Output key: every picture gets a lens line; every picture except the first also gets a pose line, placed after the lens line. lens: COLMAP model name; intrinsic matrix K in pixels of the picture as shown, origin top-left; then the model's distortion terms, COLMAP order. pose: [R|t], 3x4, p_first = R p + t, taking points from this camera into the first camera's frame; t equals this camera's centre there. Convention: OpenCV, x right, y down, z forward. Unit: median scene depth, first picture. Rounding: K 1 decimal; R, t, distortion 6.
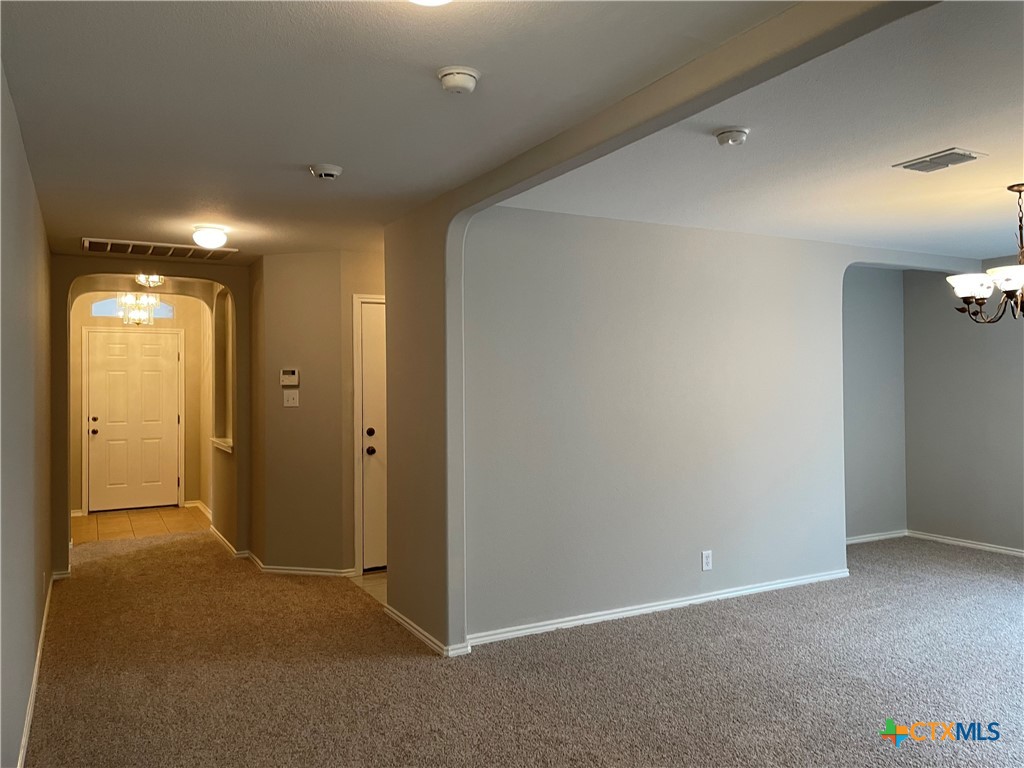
lens RADIAL K [[770.3, 0, 522.1], [0, 770.3, 377.6], [0, 0, 1]] dist [0.097953, -0.121806]
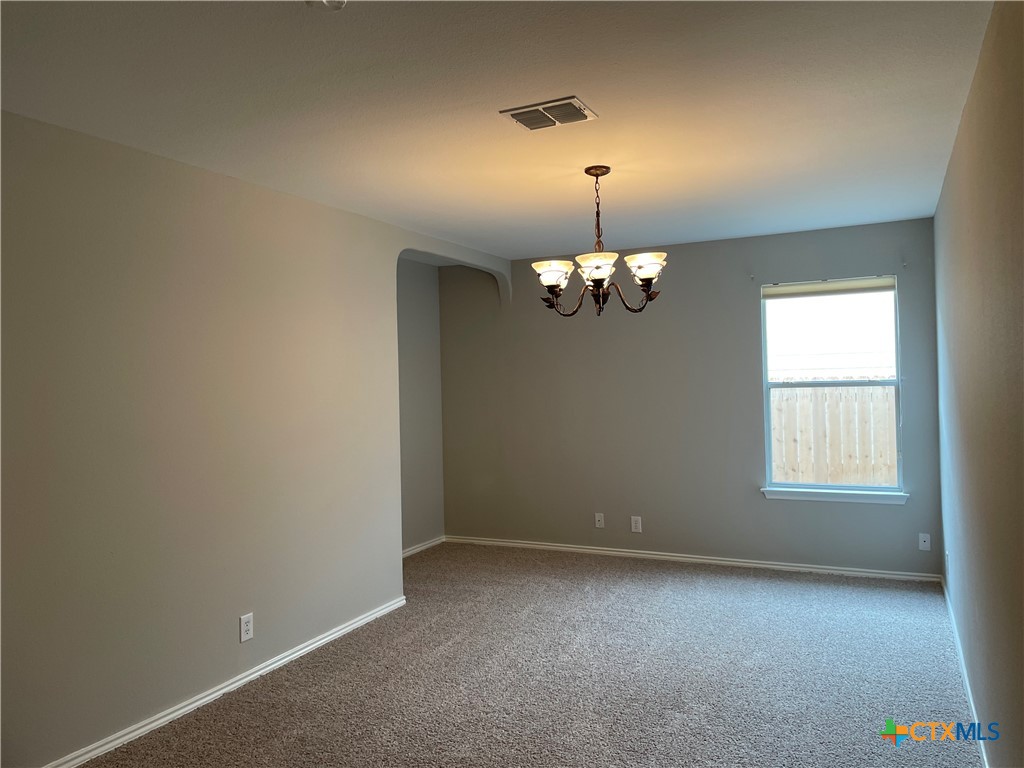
lens RADIAL K [[770.3, 0, 521.9], [0, 770.3, 375.1], [0, 0, 1]] dist [0.097953, -0.121806]
pose [[0.809629, -0.009391, 0.586866, 0.019162], [0.013768, 0.999901, -0.002994, 0.001607], [-0.586780, 0.010505, 0.809678, 0.307352]]
